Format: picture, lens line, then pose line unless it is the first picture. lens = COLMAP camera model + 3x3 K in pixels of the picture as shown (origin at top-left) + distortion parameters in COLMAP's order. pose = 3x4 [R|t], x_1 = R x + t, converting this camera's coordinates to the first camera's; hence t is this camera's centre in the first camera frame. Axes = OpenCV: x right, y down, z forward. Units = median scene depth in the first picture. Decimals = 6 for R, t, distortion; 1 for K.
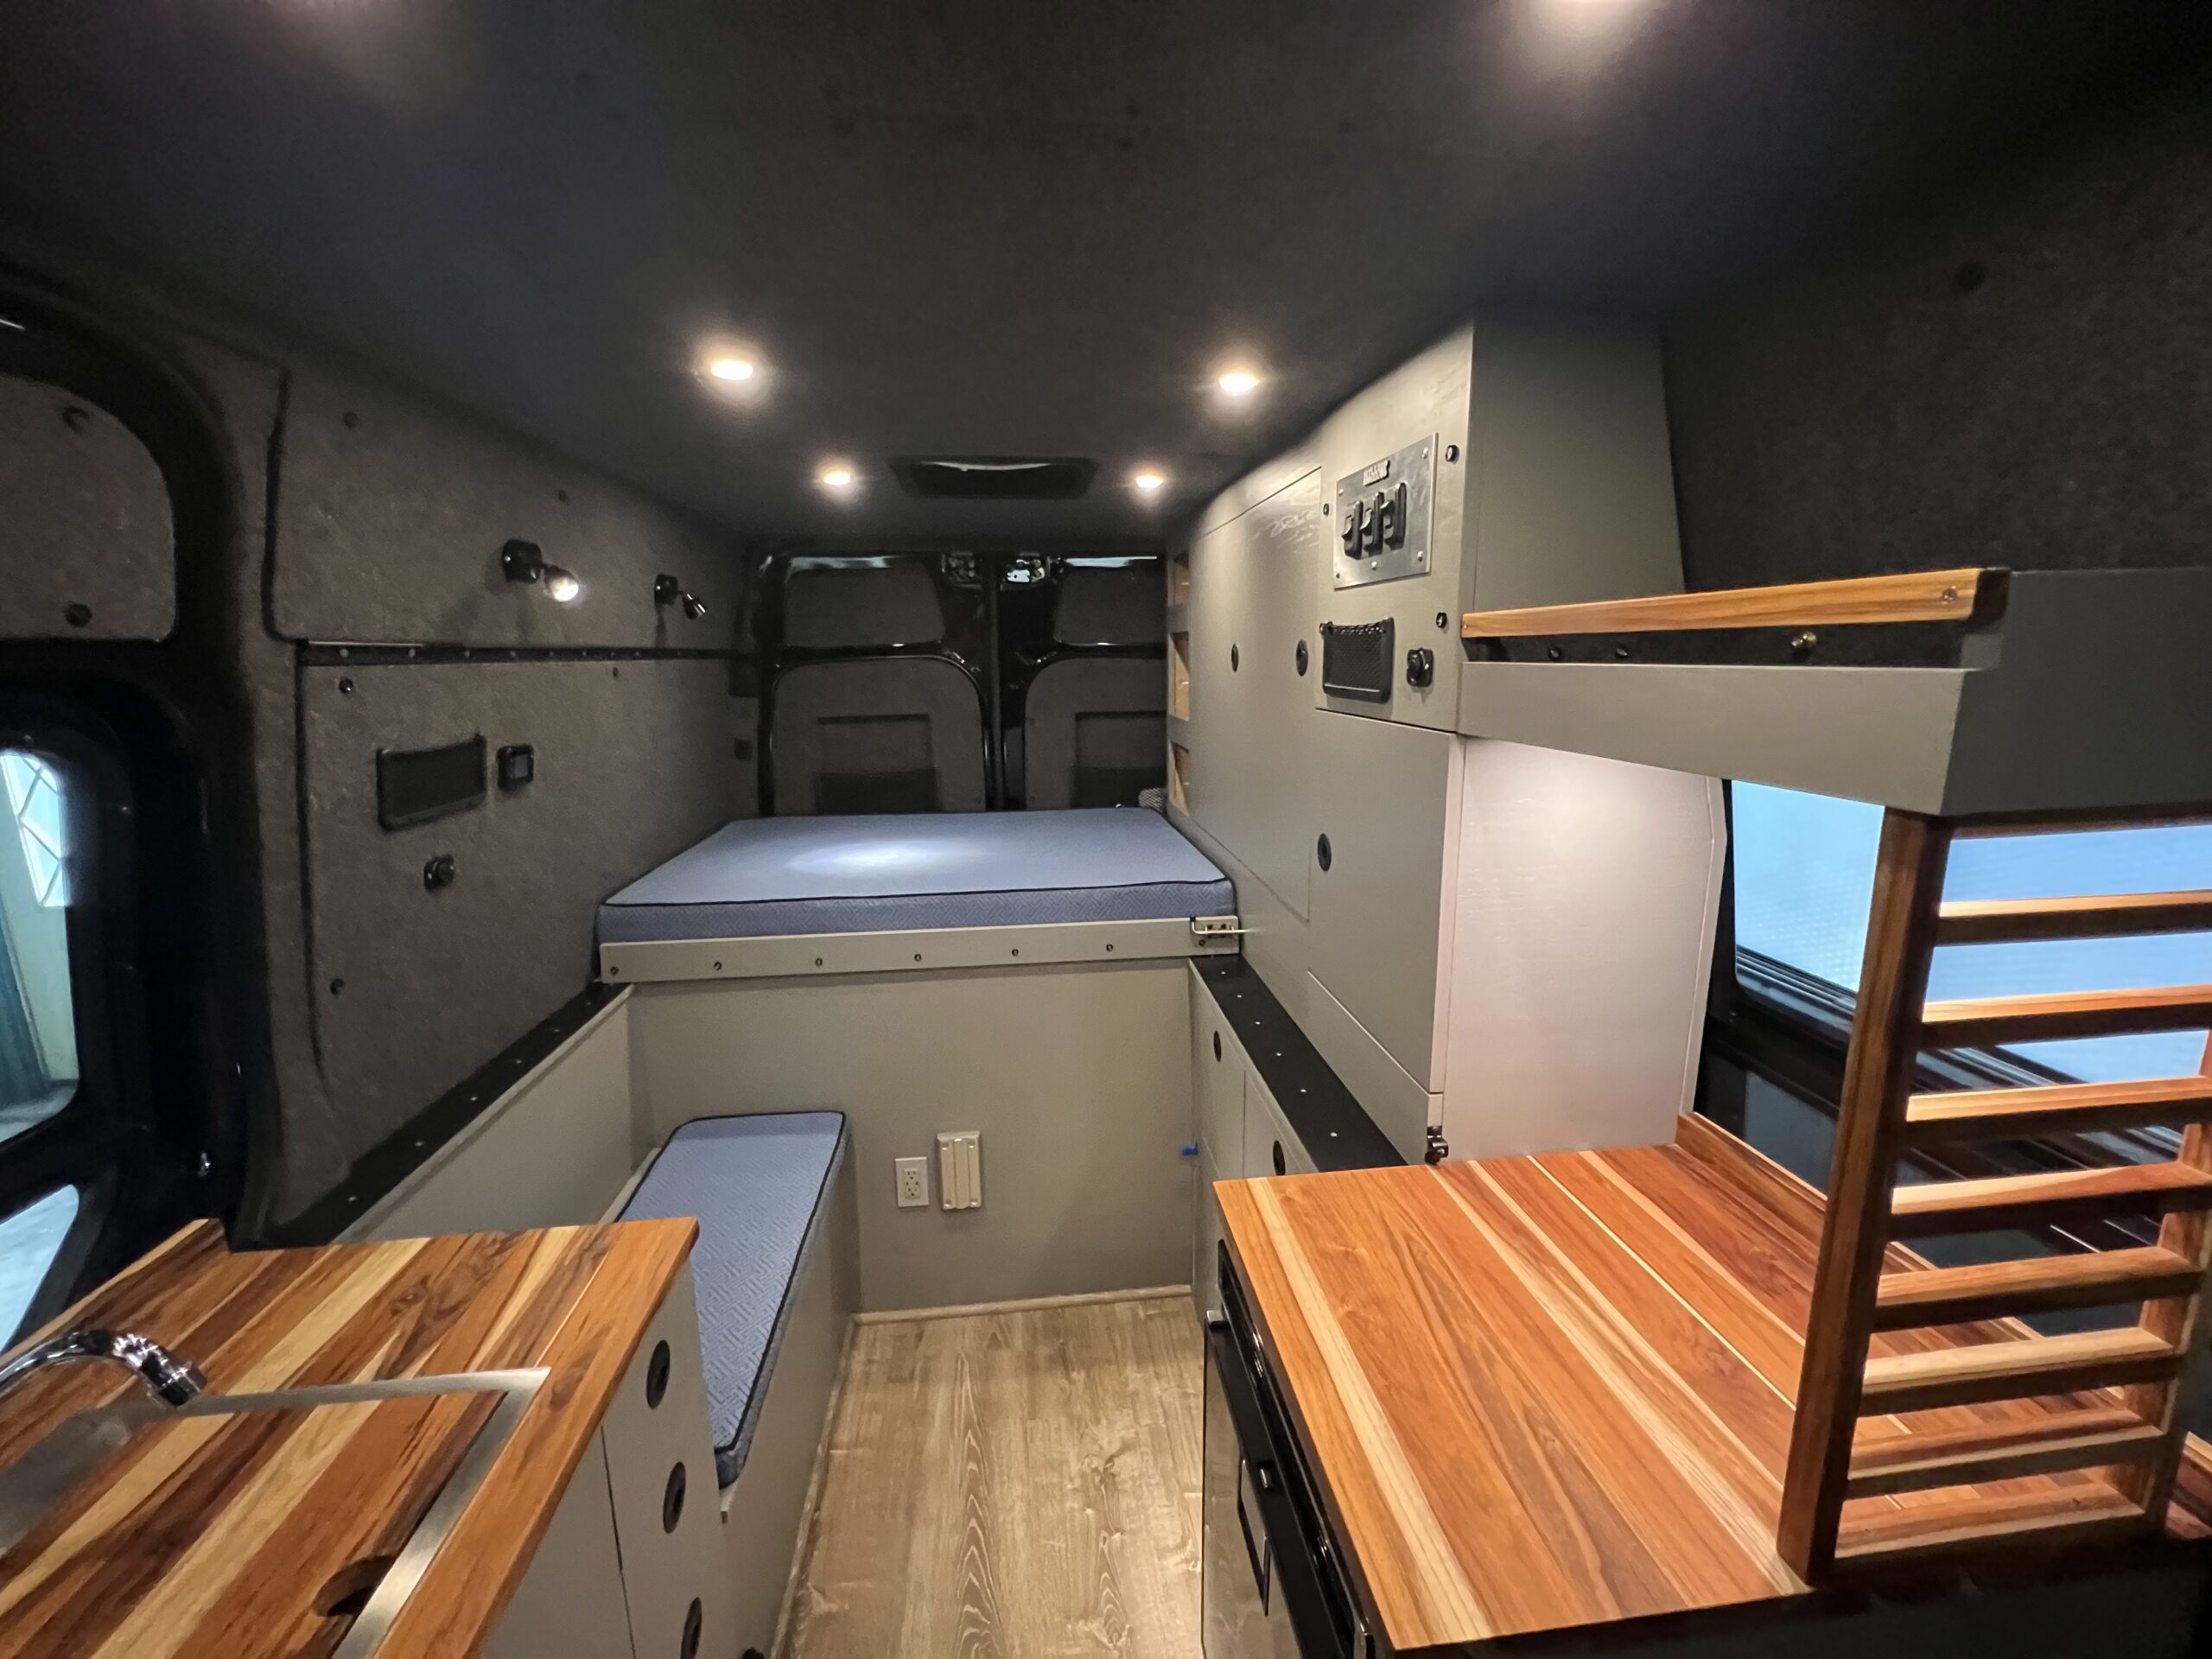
lens RADIAL K [[882.2, 0, 1098.8], [0, 882.2, 832.3], [0, 0, 1]] dist [-0.000738, -0.000028]
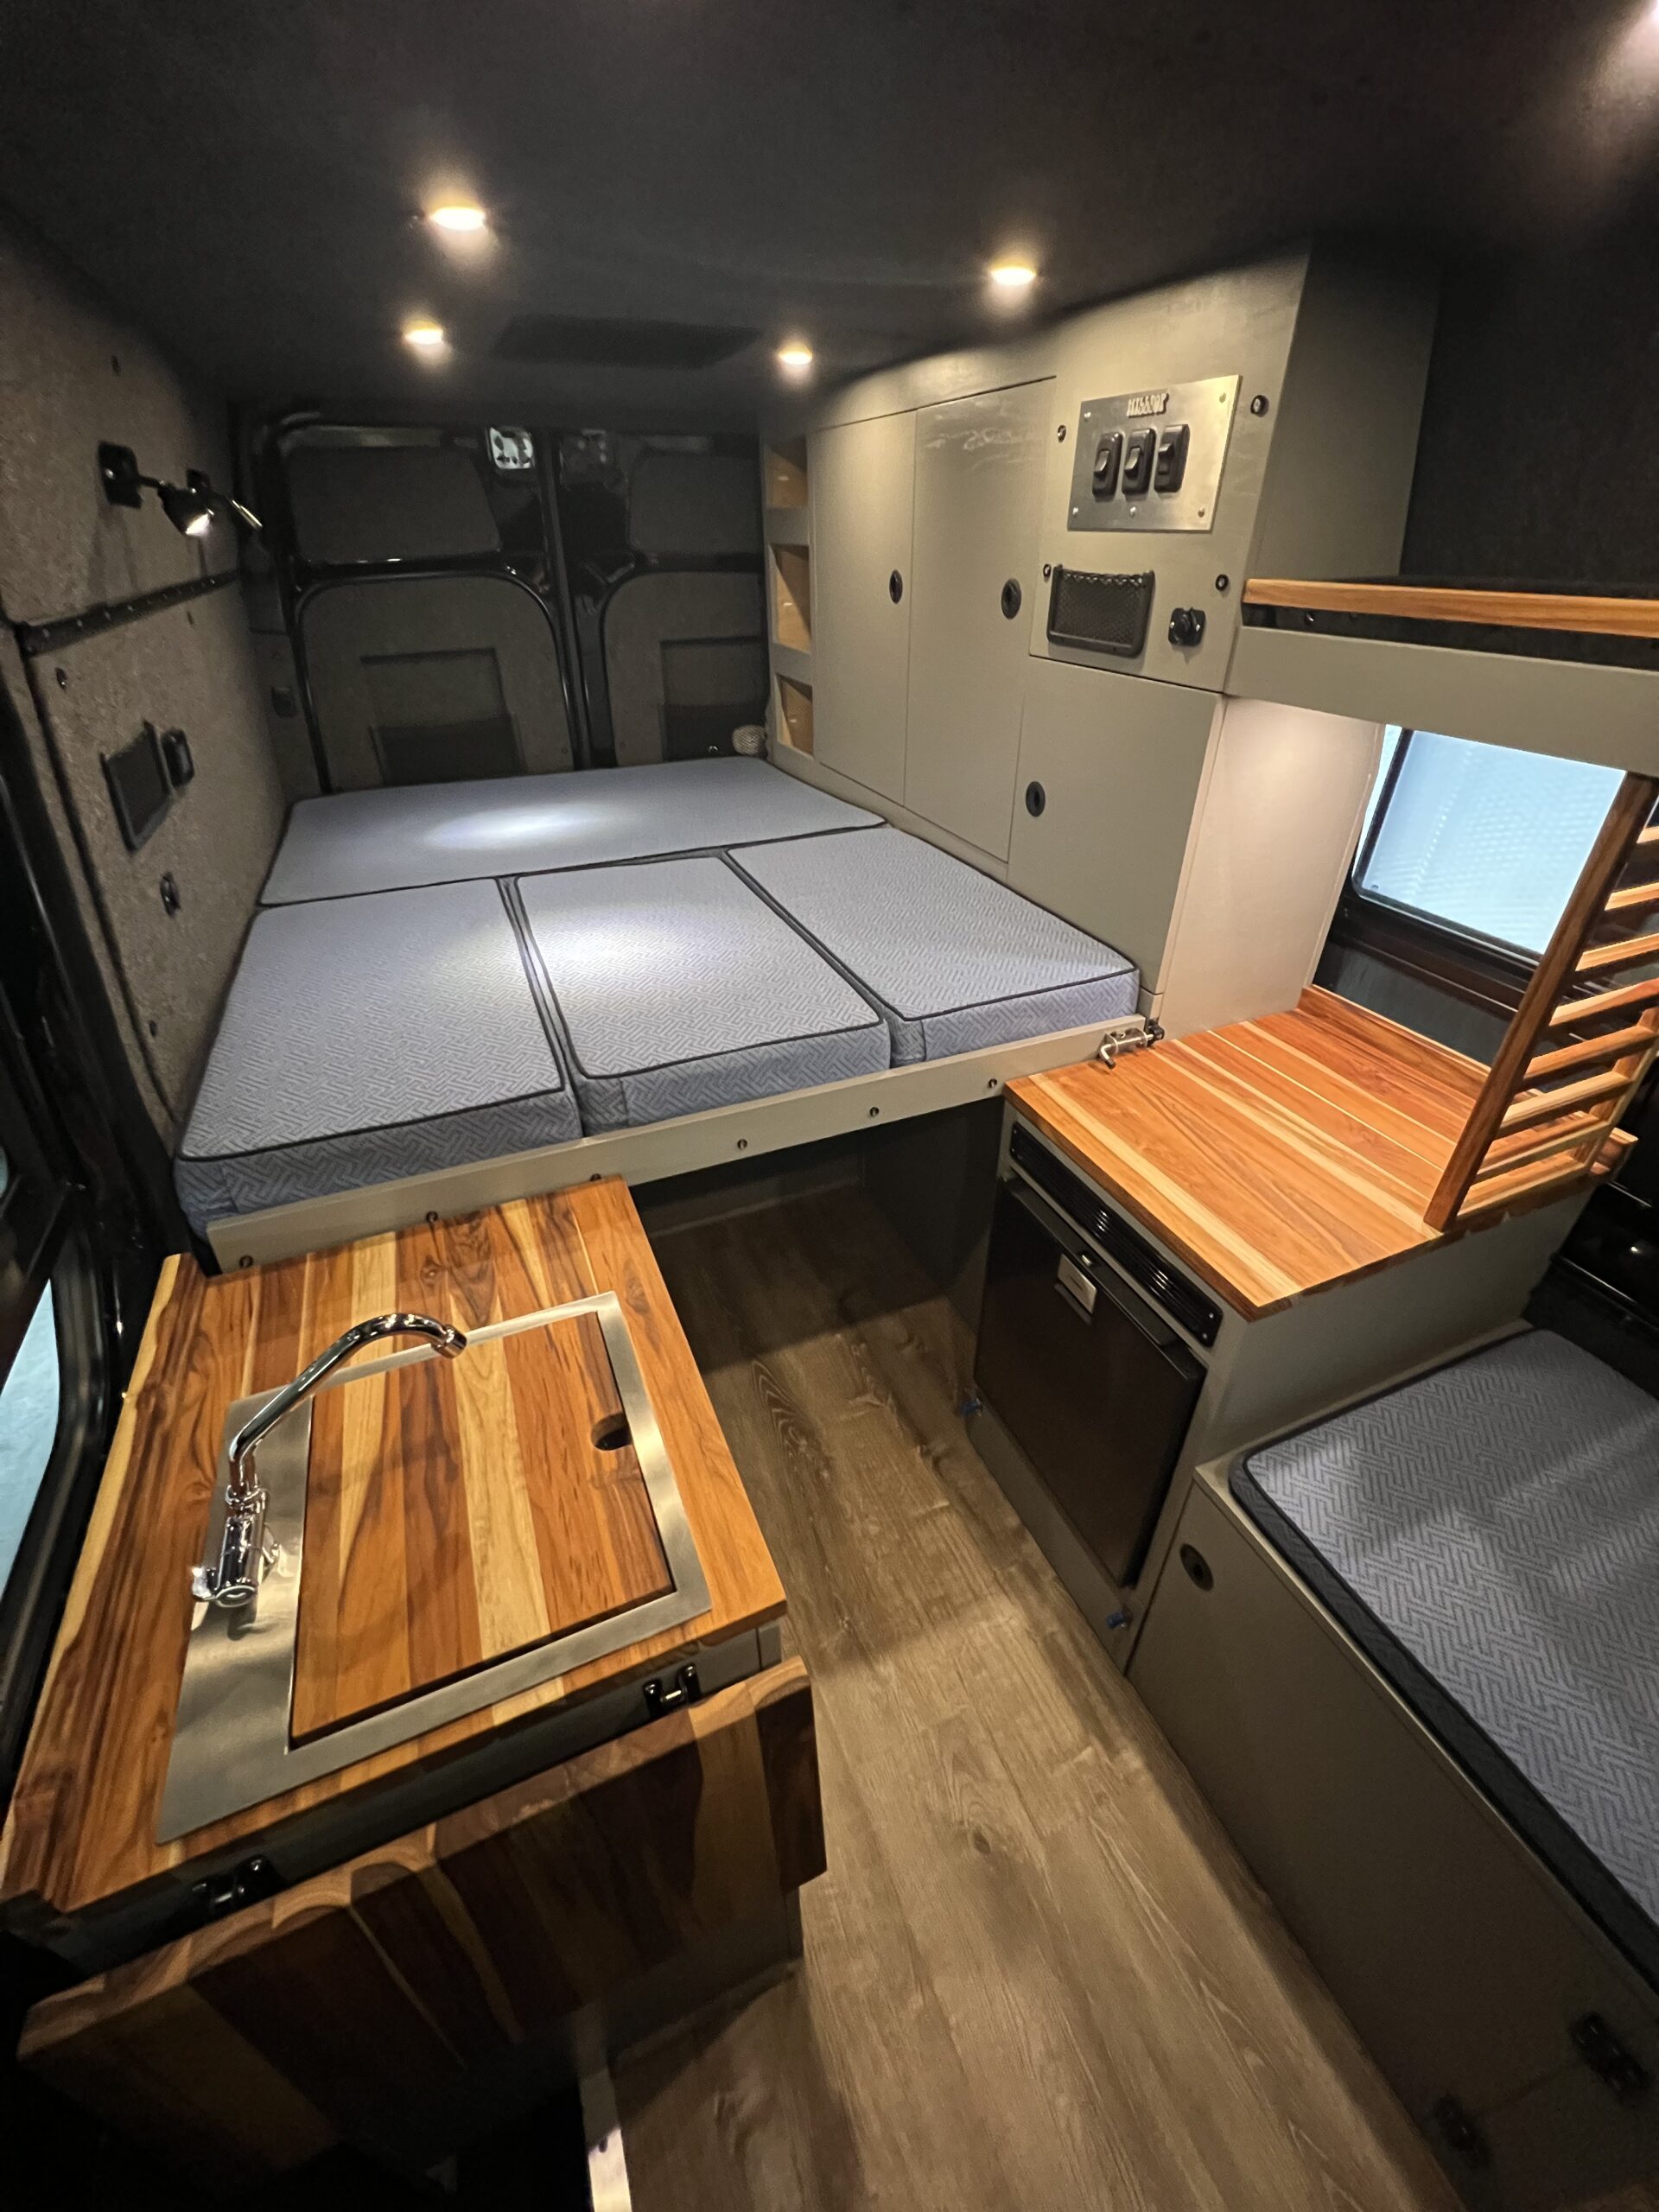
lens RADIAL K [[883.9, 0, 824.9], [0, 883.9, 1110.1], [0, 0, 1]] dist [0.000223, -0.000002]
pose [[0.957118, -0.155986, 0.244119, -0.328670], [0.053633, 0.923506, 0.379817, -0.051852], [-0.284692, -0.350436, 0.892270, -0.065992]]
